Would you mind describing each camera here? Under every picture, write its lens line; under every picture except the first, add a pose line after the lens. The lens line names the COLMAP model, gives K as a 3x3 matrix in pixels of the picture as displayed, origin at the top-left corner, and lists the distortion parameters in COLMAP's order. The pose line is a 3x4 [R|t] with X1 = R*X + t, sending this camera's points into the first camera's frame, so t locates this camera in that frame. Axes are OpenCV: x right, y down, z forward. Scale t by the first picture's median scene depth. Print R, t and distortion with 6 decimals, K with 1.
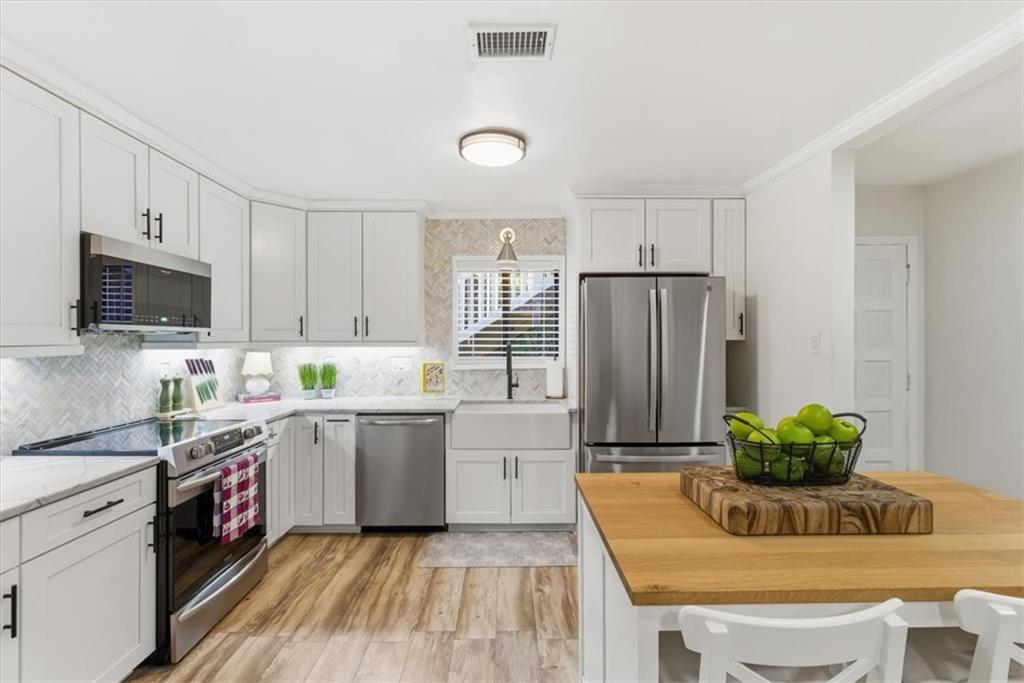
lens RADIAL K [[455.5, 0, 520.4], [0, 455.5, 340.1], [0, 0, 1]] dist [-0.004452, 0.000110]
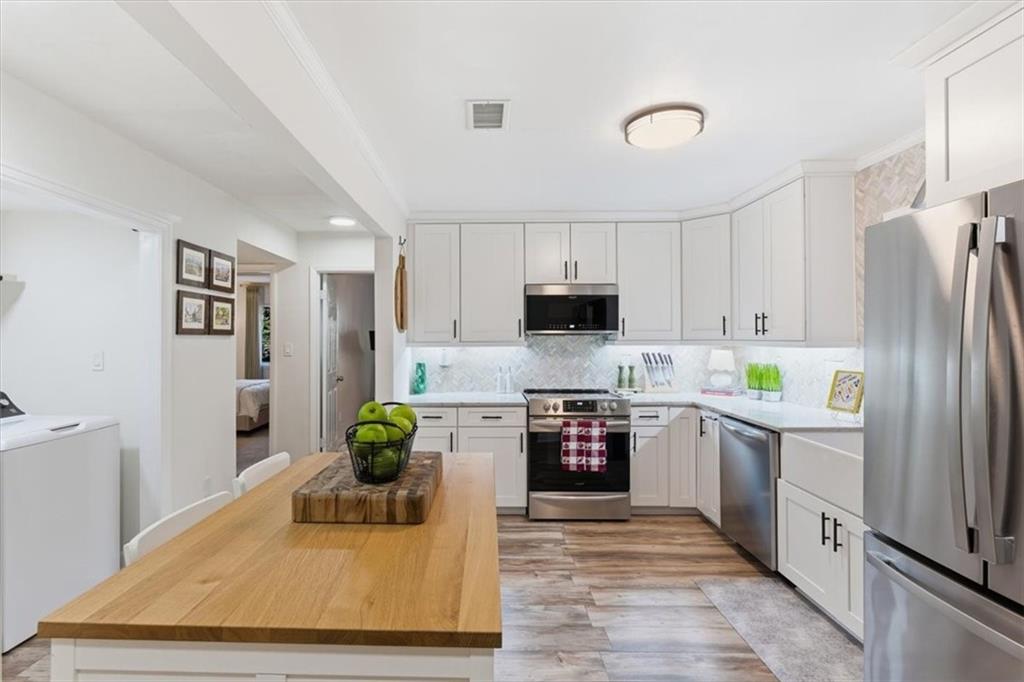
lens RADIAL K [[491.7, 0, 480.9], [0, 491.7, 338.7], [0, 0, 1]] dist [-0.004617, 0.004460]
pose [[-0.024003, 0.000211, -0.999712, 0.816242], [-0.000643, 1.000000, 0.000226, -0.001060], [0.999712, 0.000648, -0.024003, 0.587010]]
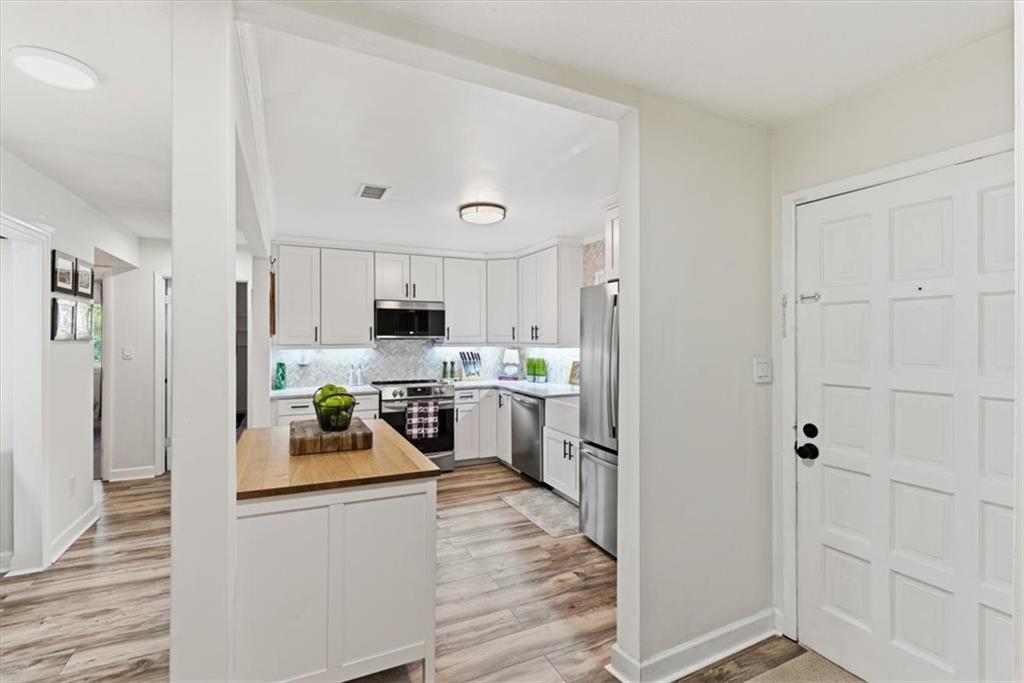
lens RADIAL K [[455.5, 0, 516.0], [0, 455.5, 343.8], [0, 0, 1]] dist [-0.004452, 0.000110]
pose [[0.436368, 0.010558, -0.899707, 1.151936], [-0.002990, 0.999943, 0.010284, -0.013640], [0.899764, -0.001797, 0.436374, 0.408248]]
